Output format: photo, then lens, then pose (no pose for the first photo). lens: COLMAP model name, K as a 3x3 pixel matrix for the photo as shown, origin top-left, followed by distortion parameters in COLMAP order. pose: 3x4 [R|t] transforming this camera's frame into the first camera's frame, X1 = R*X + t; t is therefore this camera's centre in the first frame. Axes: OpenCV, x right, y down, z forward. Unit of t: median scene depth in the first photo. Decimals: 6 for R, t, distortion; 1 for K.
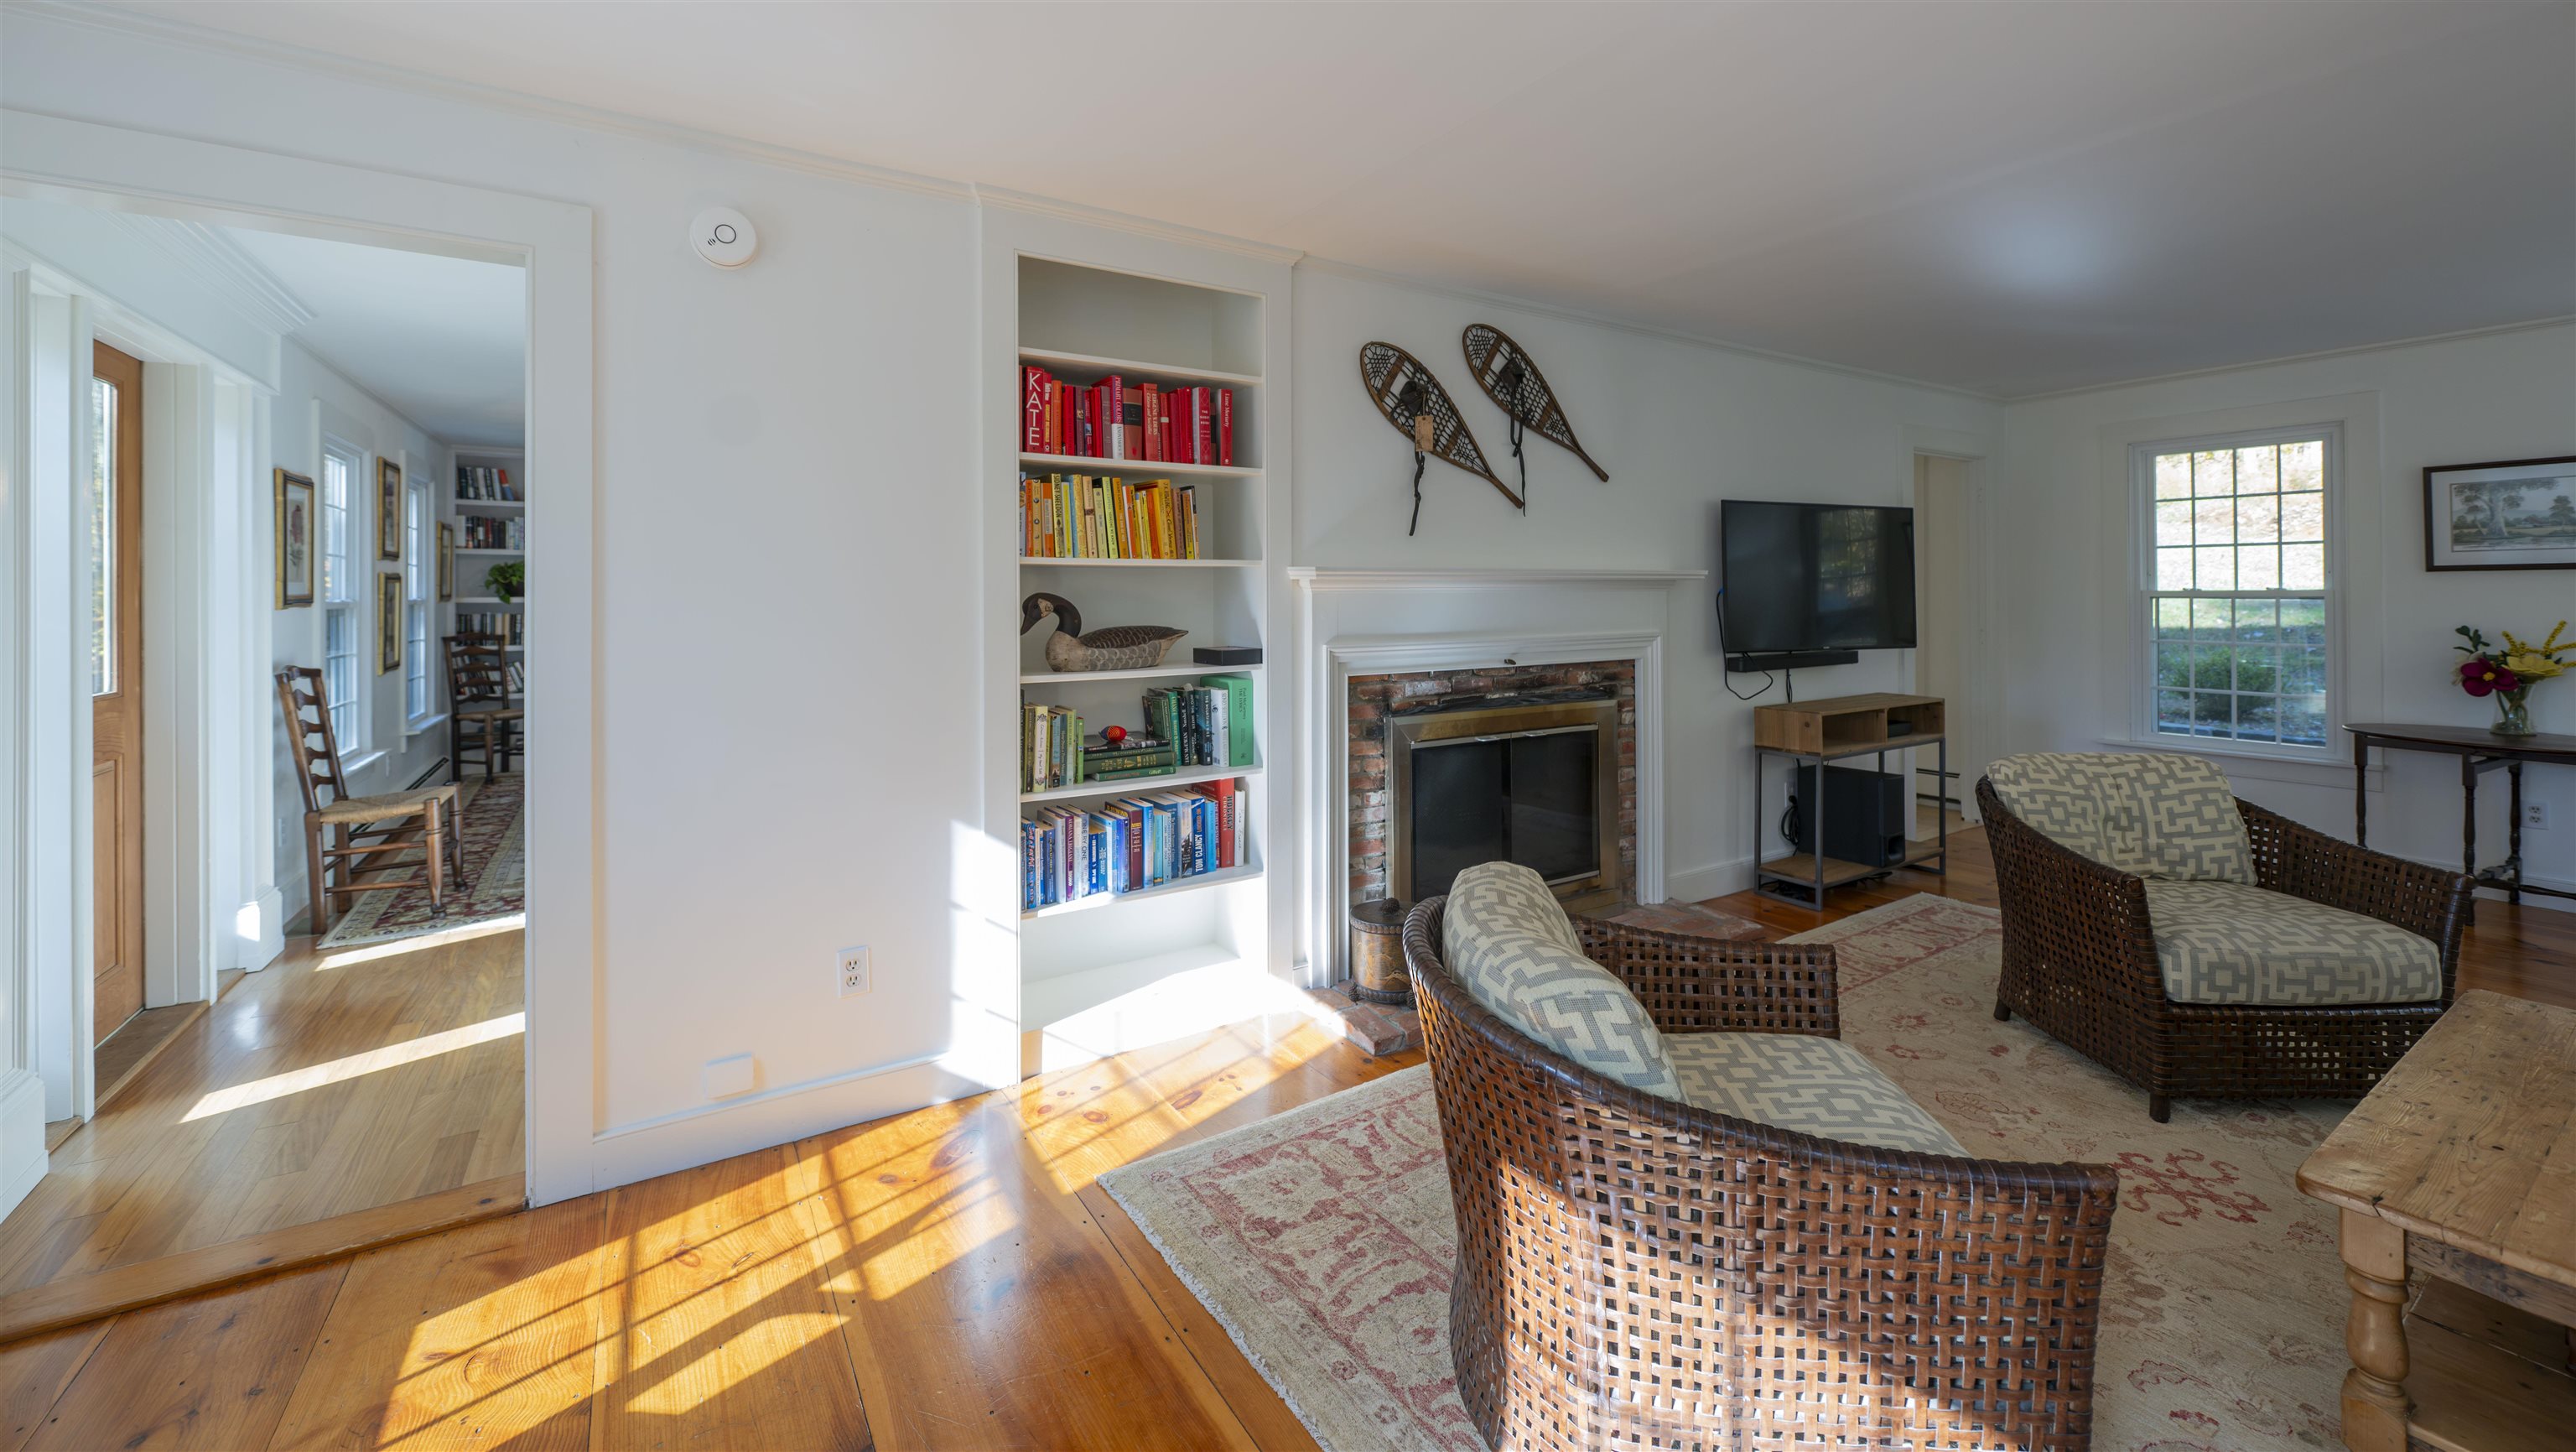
lens RADIAL K [[1007.7, 0, 1311.1], [0, 1007.7, 595.5], [0, 0, 1]] dist [0.000757, -0.000052]
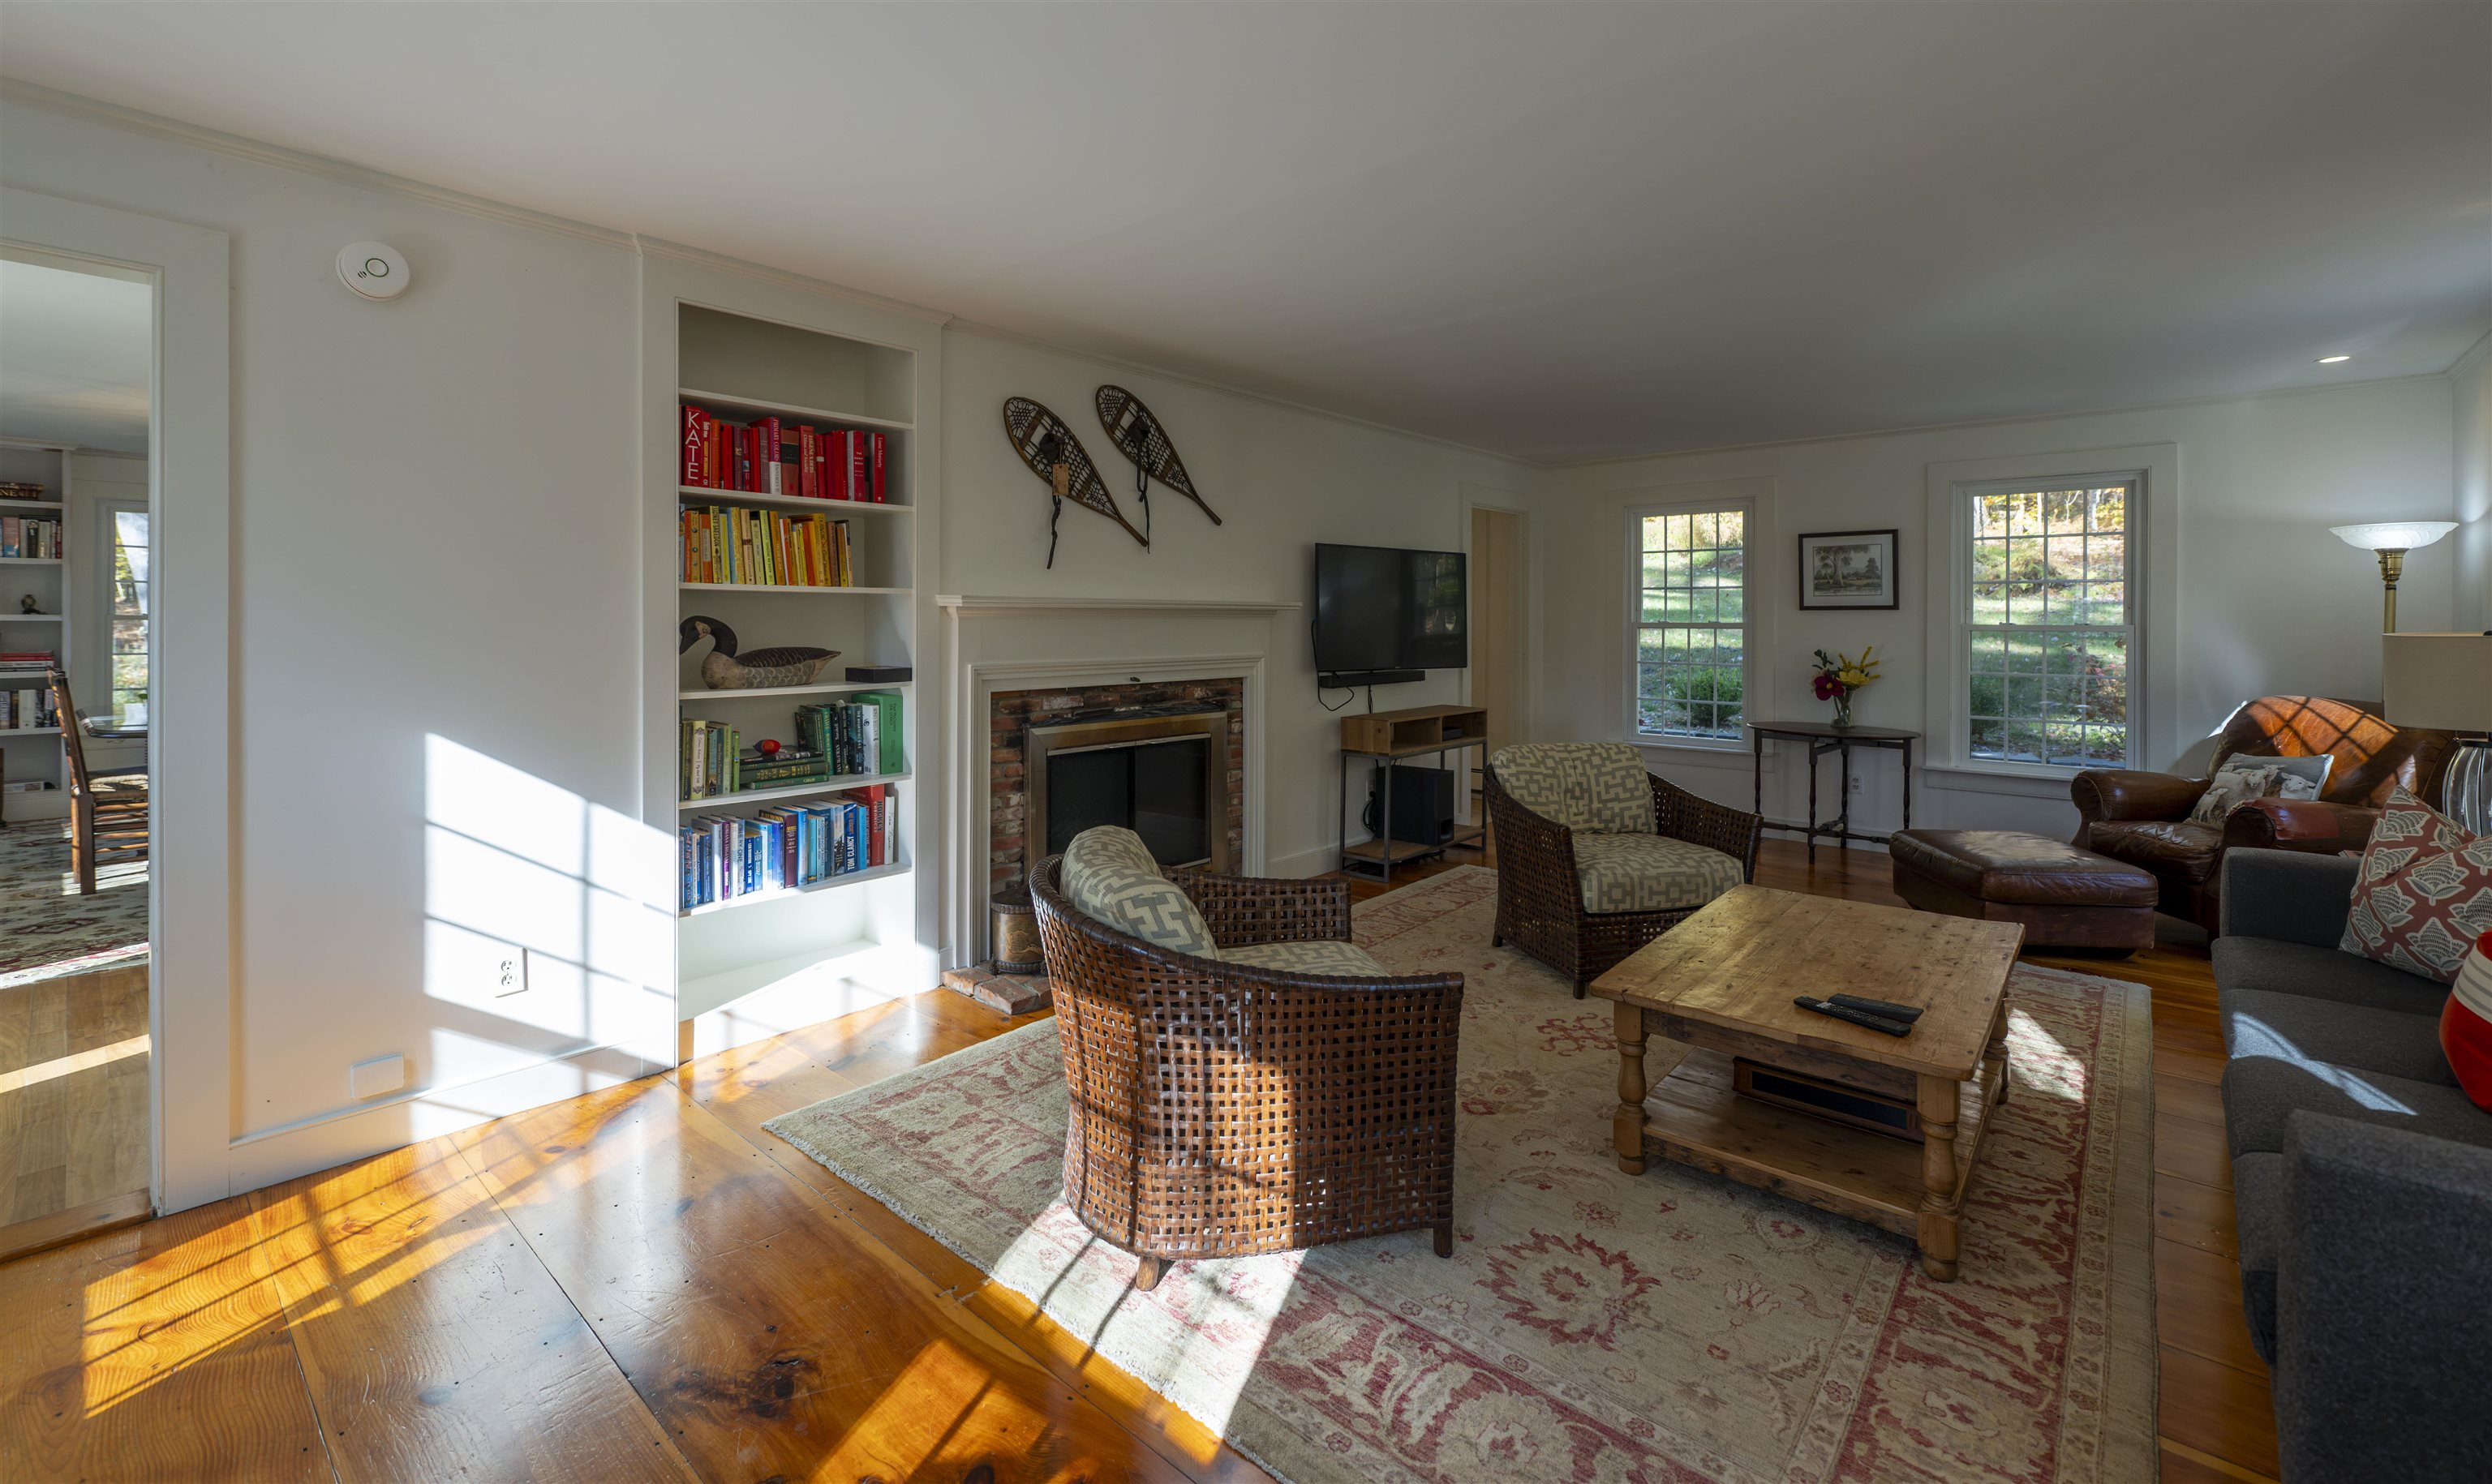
lens RADIAL K [[1022.0, 0, 1230.1], [0, 1022.0, 628.3], [0, 0, 1]] dist [-0.000488, 0.000457]
pose [[0.965505, 0.006888, 0.260294, -0.003381], [-0.008677, 0.999946, 0.005723, -0.000479], [-0.260241, -0.007784, 0.965512, -0.193063]]
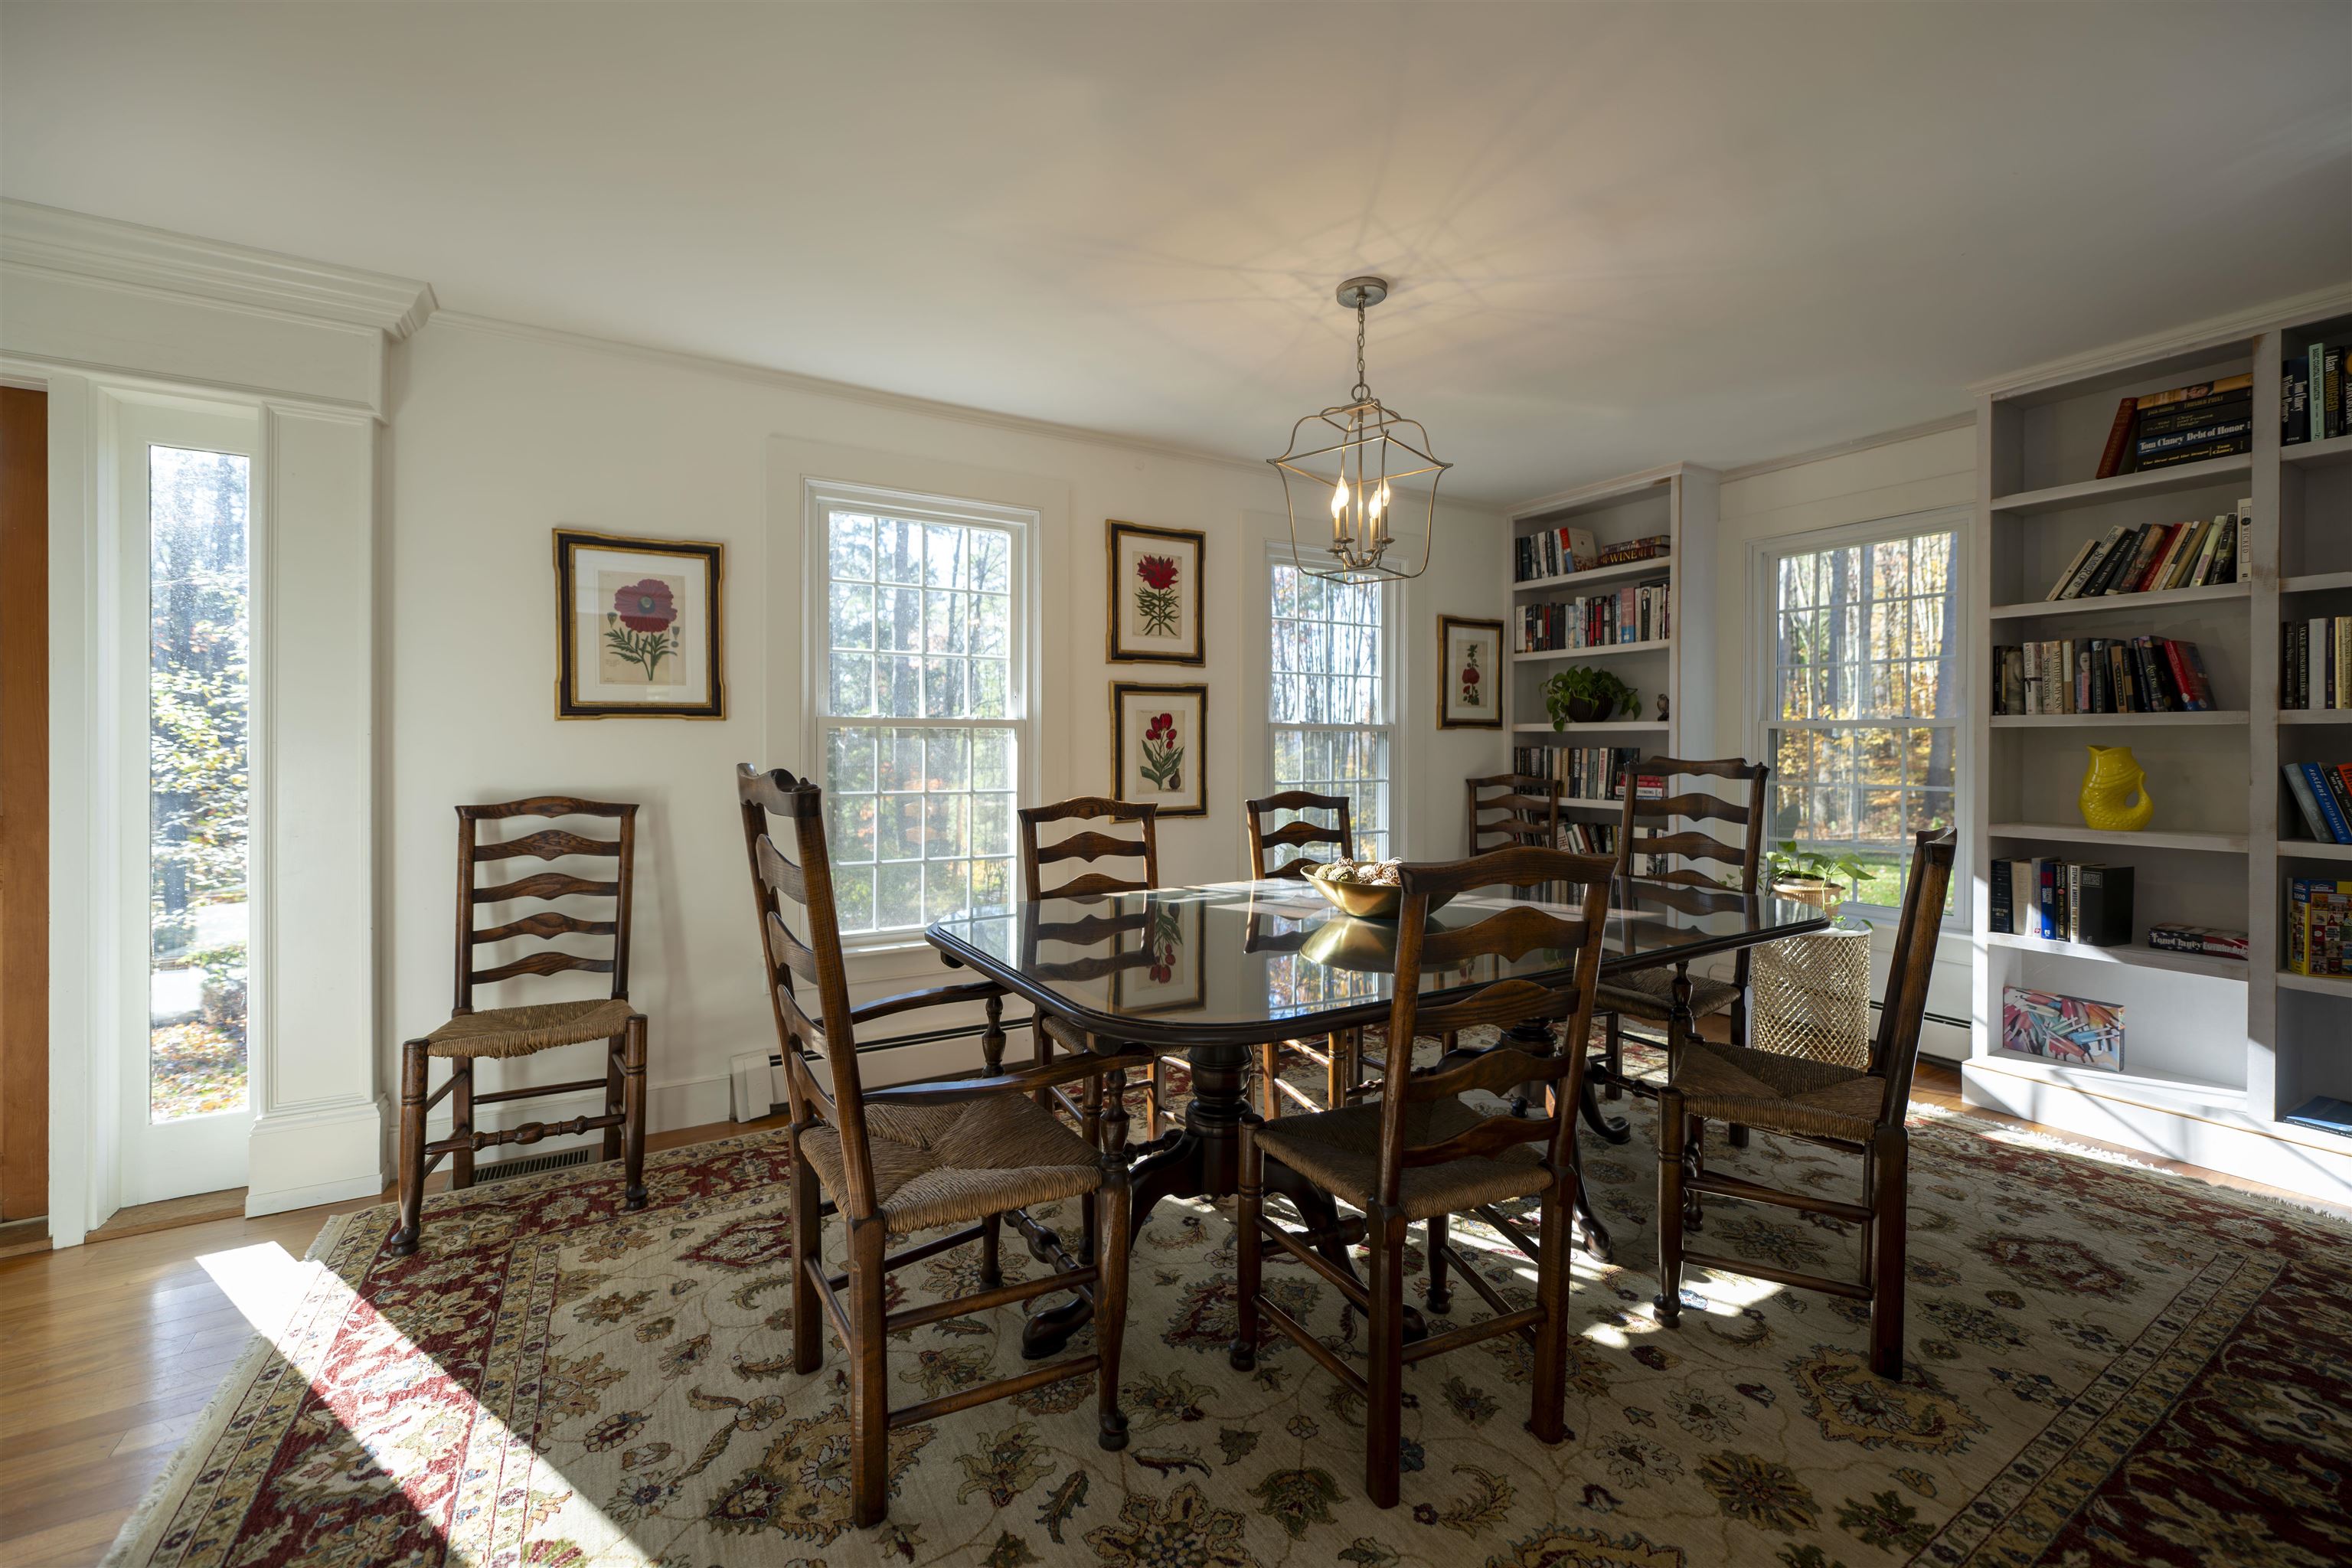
lens RADIAL K [[956.6, 0, 1179.8], [0, 956.6, 764.3], [0, 0, 1]] dist [-0.007393, 0.002373]
pose [[-0.071713, 0.015880, -0.997299, -0.498694], [-0.001235, 0.999871, 0.016010, 0.057783], [0.997425, 0.002380, -0.071685, 2.440729]]
